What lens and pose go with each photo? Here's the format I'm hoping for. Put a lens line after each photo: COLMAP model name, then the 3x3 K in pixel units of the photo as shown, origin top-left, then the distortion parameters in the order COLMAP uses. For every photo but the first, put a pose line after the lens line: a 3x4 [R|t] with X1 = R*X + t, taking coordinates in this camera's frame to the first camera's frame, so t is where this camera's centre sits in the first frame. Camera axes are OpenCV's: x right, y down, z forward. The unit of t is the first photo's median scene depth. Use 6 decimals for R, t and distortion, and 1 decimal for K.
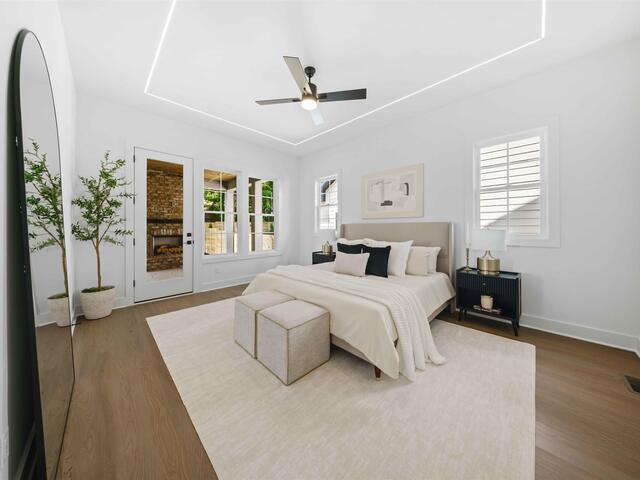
lens RADIAL K [[214.2, 0, 324.4], [0, 214.2, 239.9], [0, 0, 1]] dist [-0.000437, -0.000039]
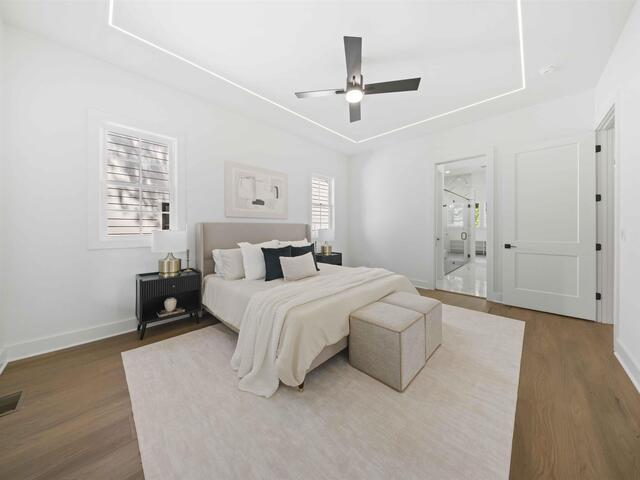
lens RADIAL K [[219.1, 0, 321.8], [0, 219.1, 225.7], [0, 0, 1]] dist [0.001027, 0.000091]
pose [[-0.003353, 0.017695, 0.999838, -0.660755], [0.059875, 0.998053, -0.017463, -0.034663], [-0.998200, 0.059806, -0.004406, 0.726245]]
